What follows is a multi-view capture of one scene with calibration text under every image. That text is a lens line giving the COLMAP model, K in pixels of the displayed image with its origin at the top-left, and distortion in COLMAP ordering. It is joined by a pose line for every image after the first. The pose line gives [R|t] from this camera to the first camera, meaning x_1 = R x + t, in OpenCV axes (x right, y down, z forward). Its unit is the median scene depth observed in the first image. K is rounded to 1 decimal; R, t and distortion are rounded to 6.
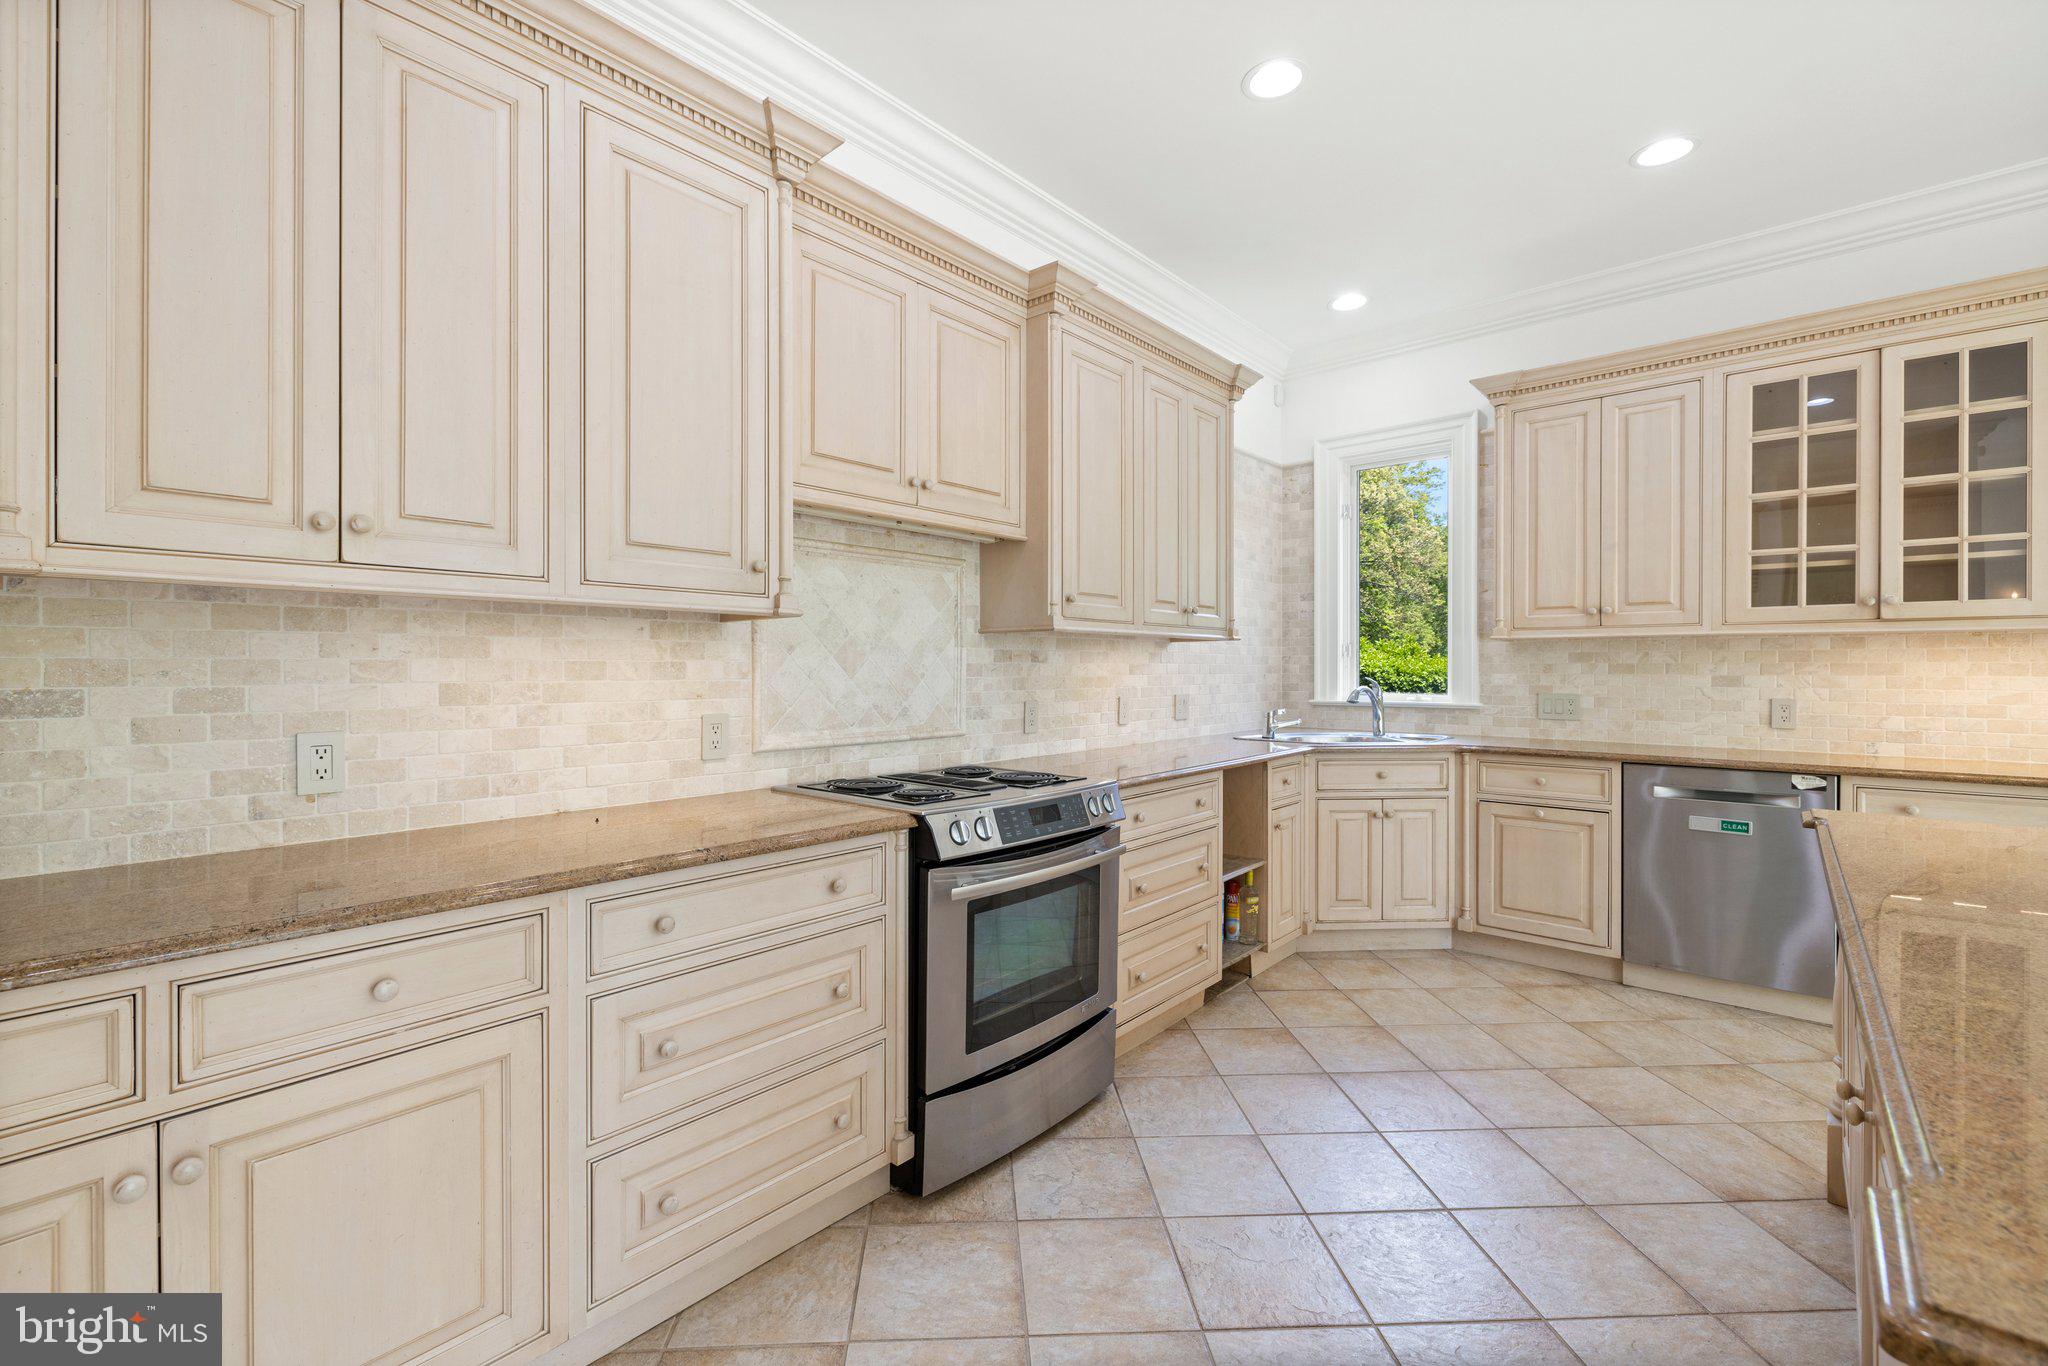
lens RADIAL K [[876.7, 0, 1022.0], [0, 876.7, 679.6], [0, 0, 1]] dist [-0.002079, -0.000571]
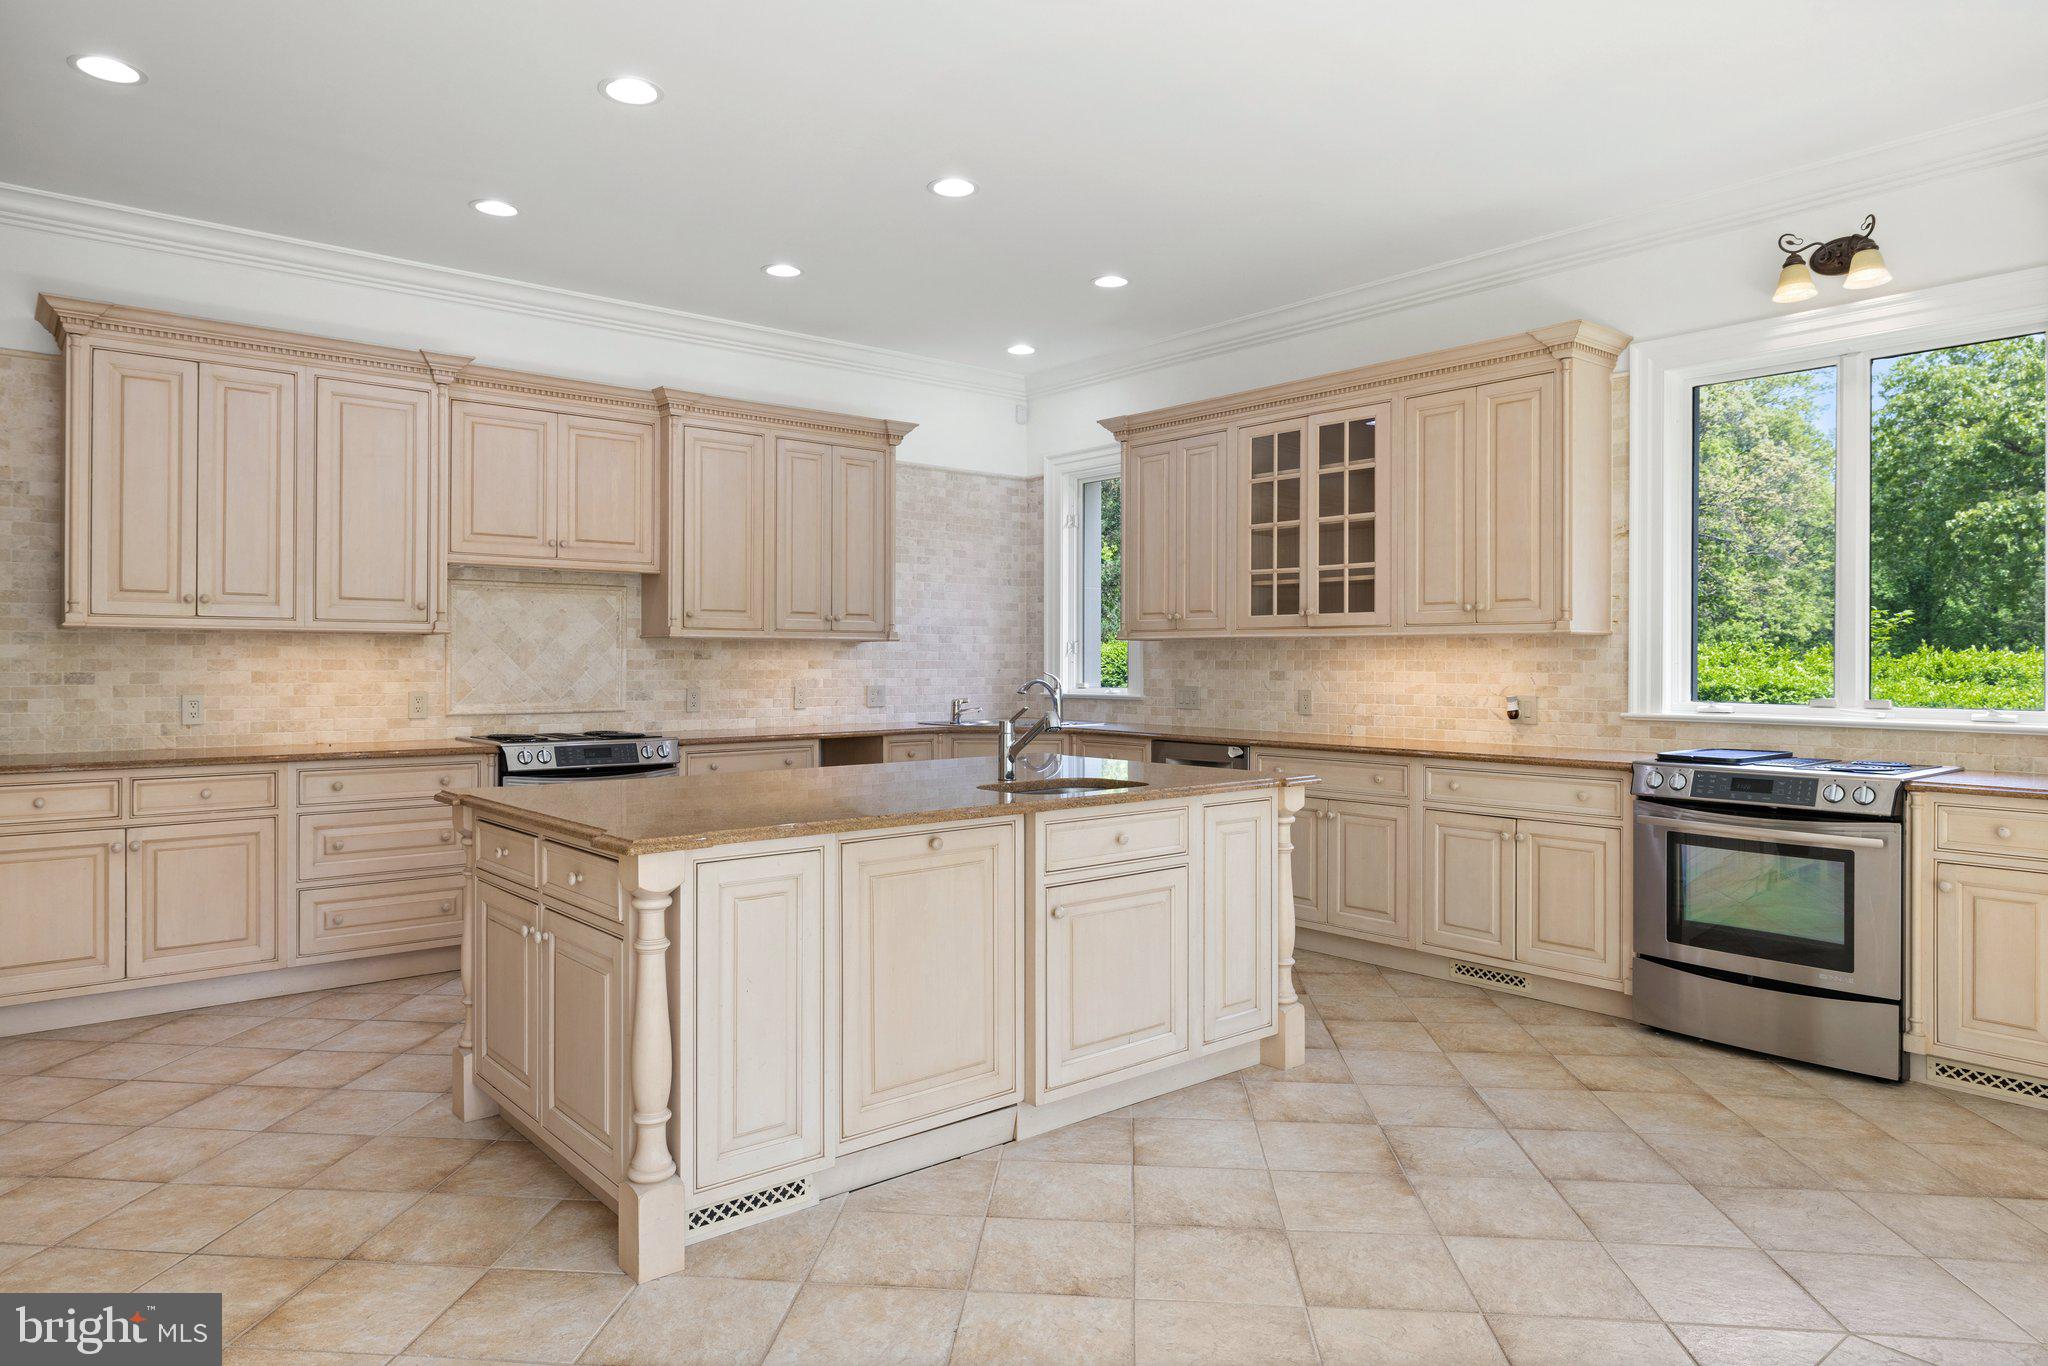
lens RADIAL K [[1245.5, 0, 1024.4], [0, 1245.5, 674.4], [0, 0, 1]] dist [-0.010268, 0.001005]
pose [[0.990636, 0.003389, -0.136485, 0.866719], [-0.003796, 0.999989, -0.002725, 0.007567], [0.136474, 0.003218, 0.990638, -0.916714]]
